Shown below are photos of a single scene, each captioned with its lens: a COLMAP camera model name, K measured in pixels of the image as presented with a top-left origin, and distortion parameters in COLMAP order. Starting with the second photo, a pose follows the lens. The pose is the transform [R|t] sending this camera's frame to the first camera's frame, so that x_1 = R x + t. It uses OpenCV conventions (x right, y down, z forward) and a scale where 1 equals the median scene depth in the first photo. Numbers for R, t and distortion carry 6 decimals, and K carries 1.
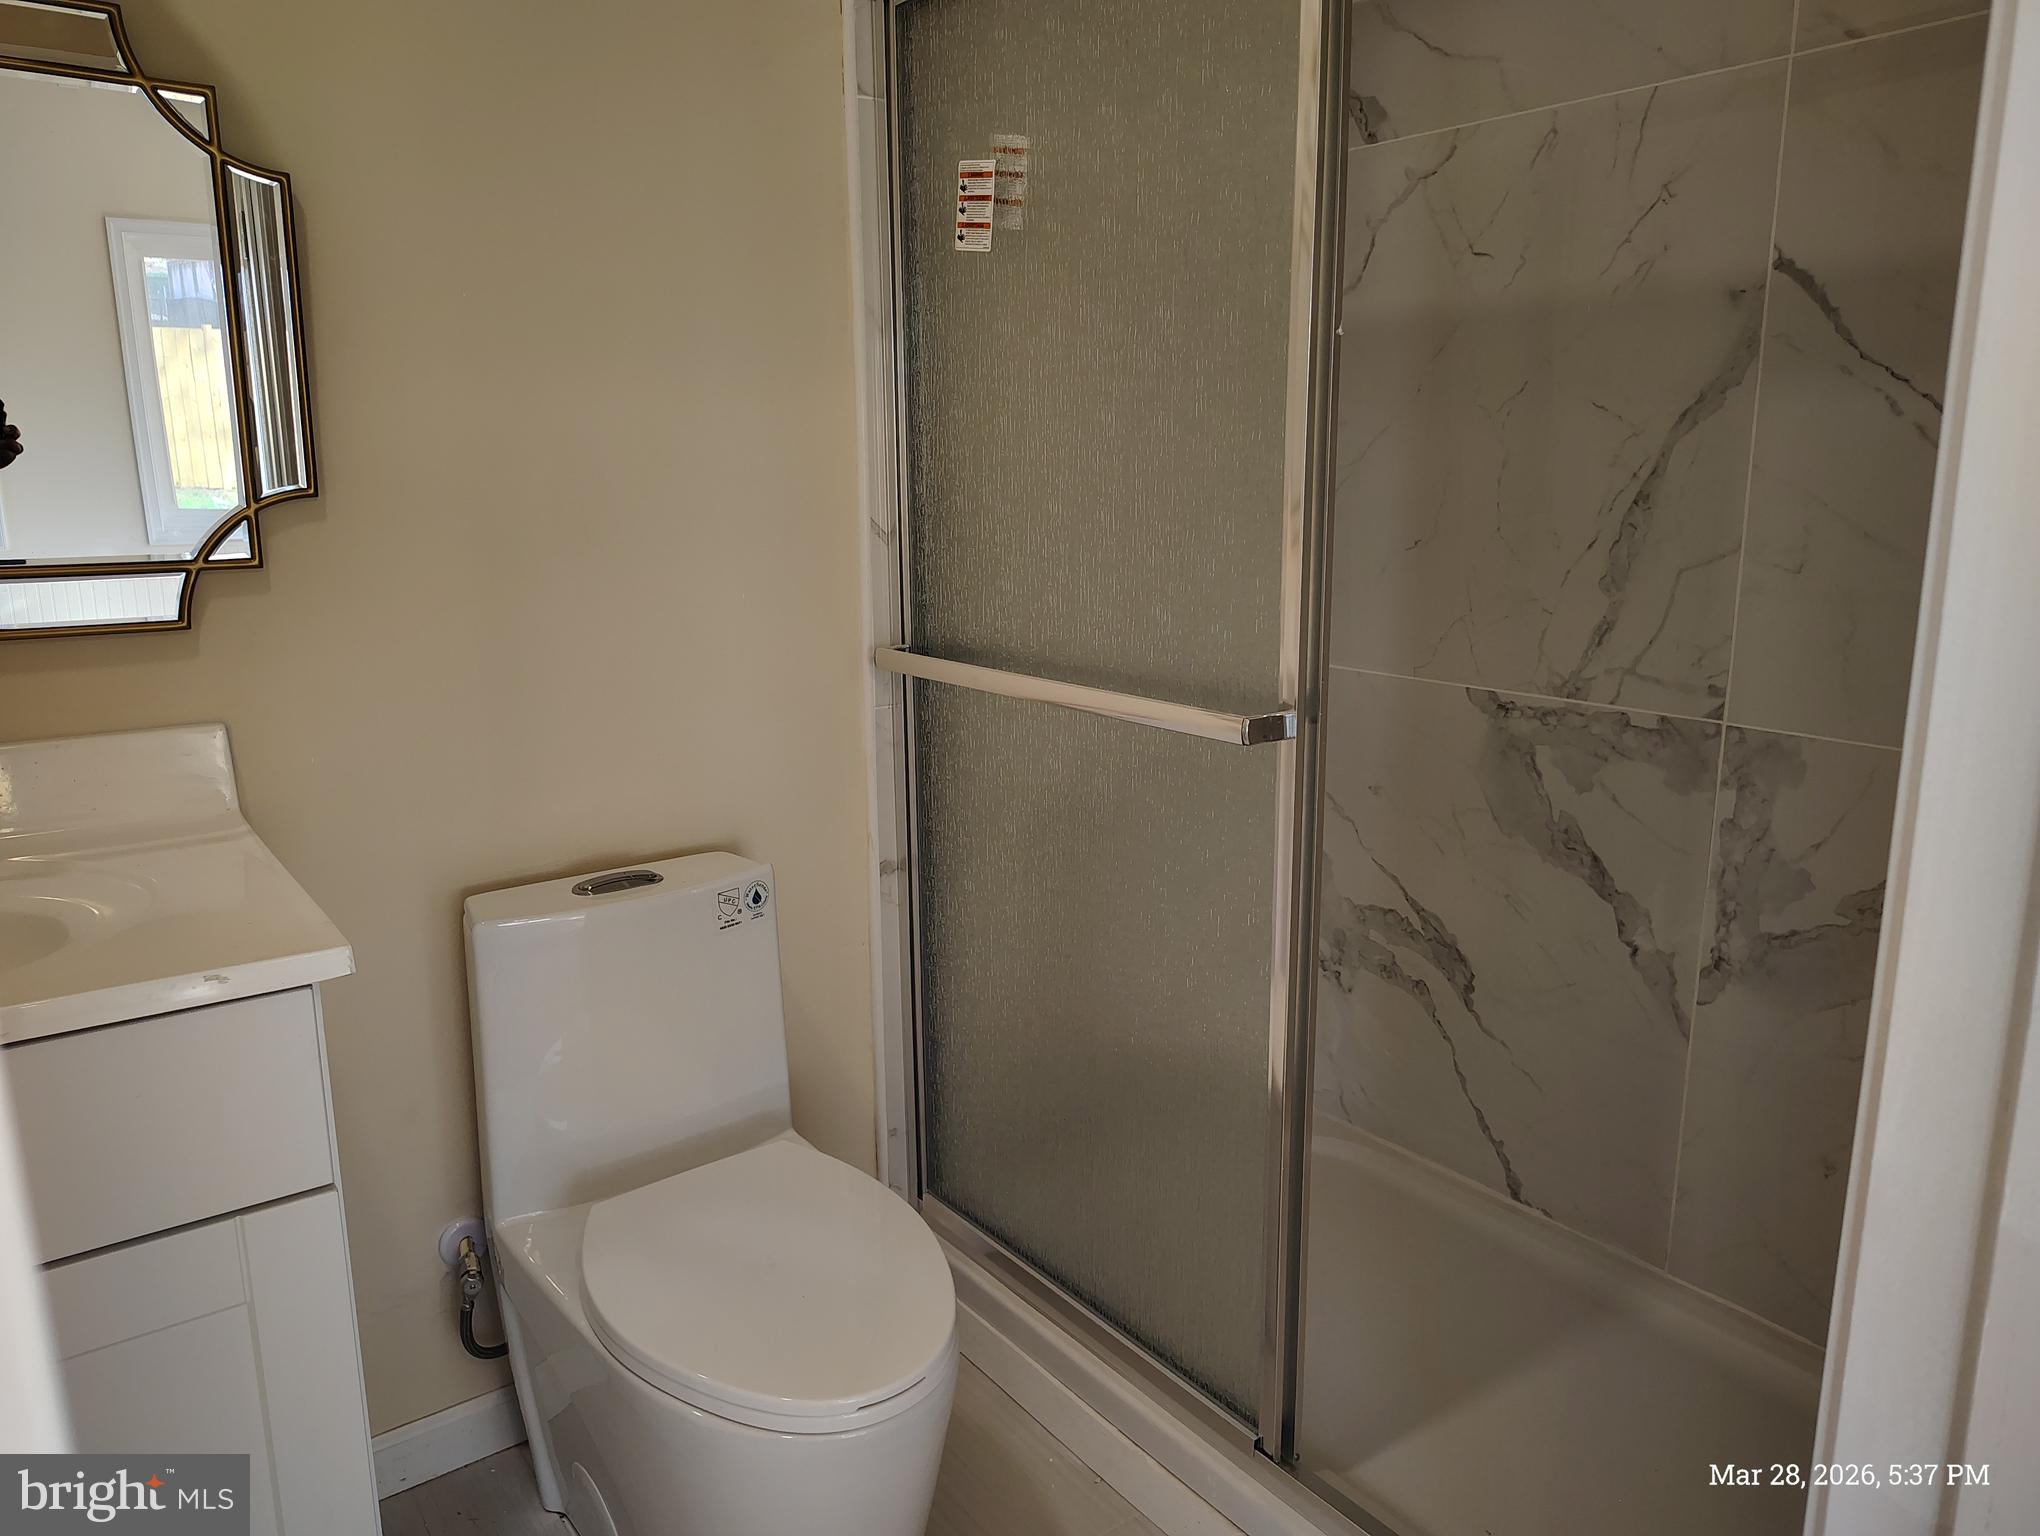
lens RADIAL K [[1401.0, 0, 1004.5], [0, 1401.0, 752.5], [0, 0, 1]] dist [0.045647, -0.057228]
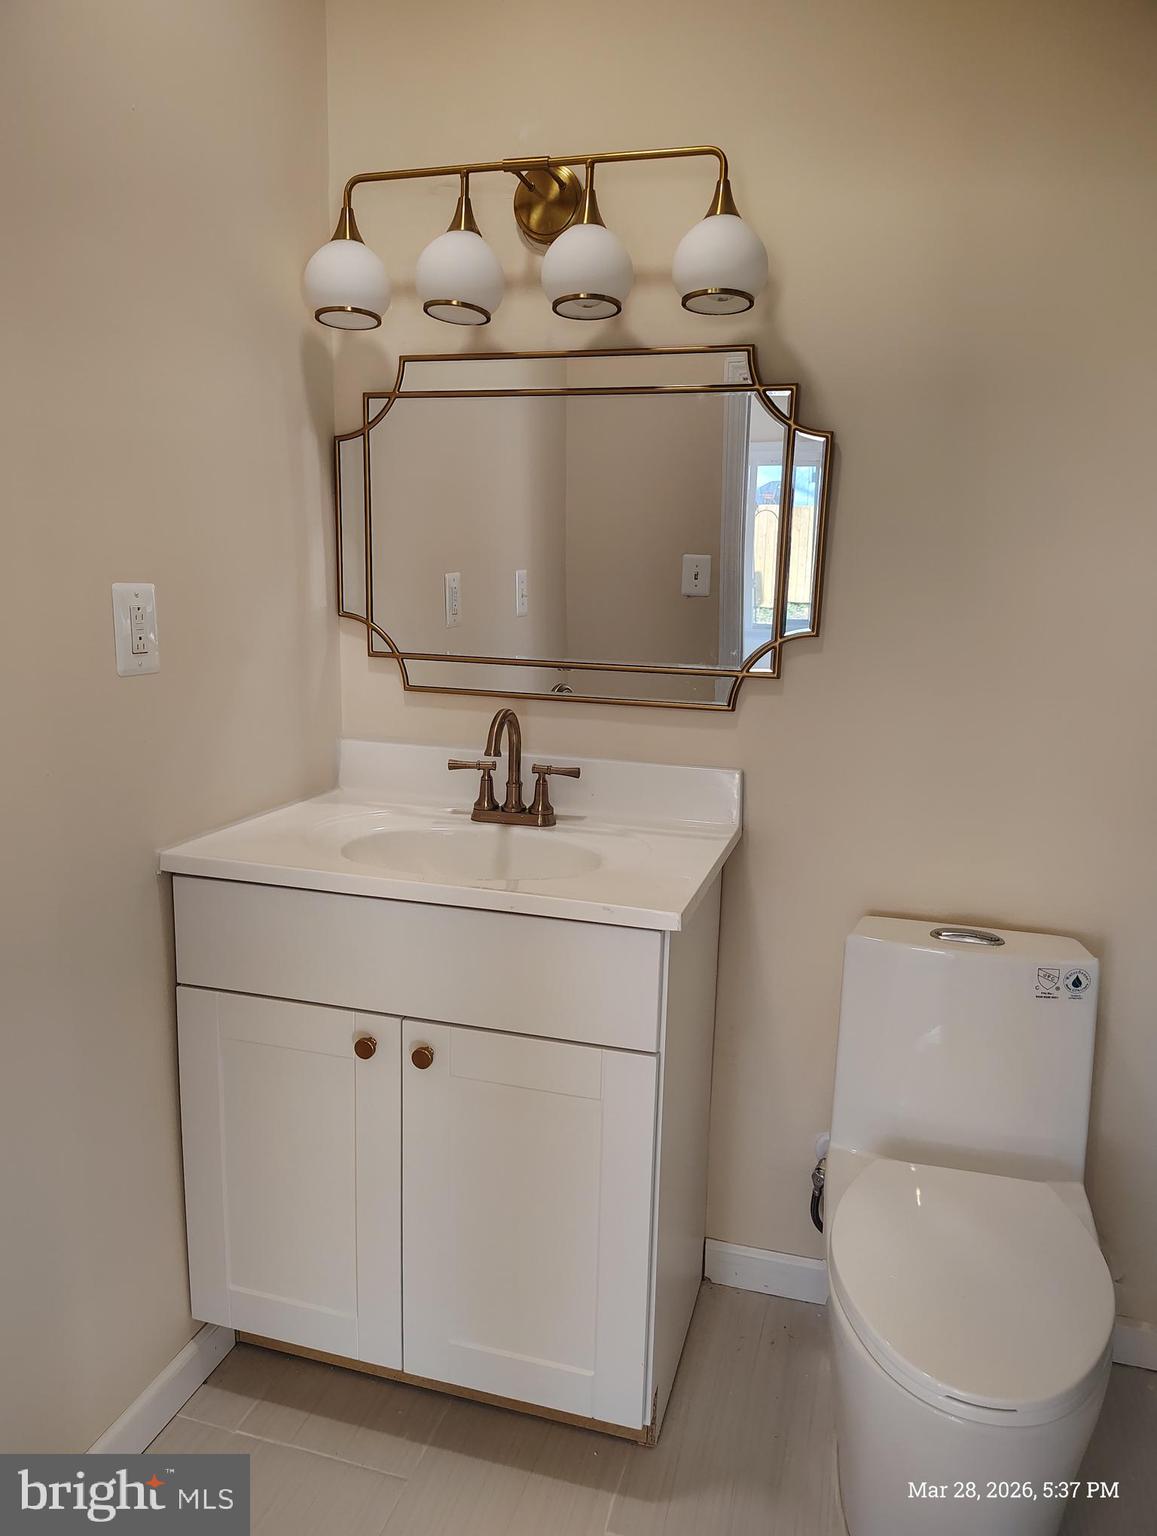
lens RADIAL K [[1054.8, 0, 572.1], [0, 1054.8, 765.6], [0, 0, 1]] dist [0.045647, -0.057228]
pose [[0.598009, 0.151559, -0.787030, 0.295709], [-0.186165, 0.981368, 0.047530, -0.048554], [0.779569, 0.118094, 0.615082, 0.095194]]
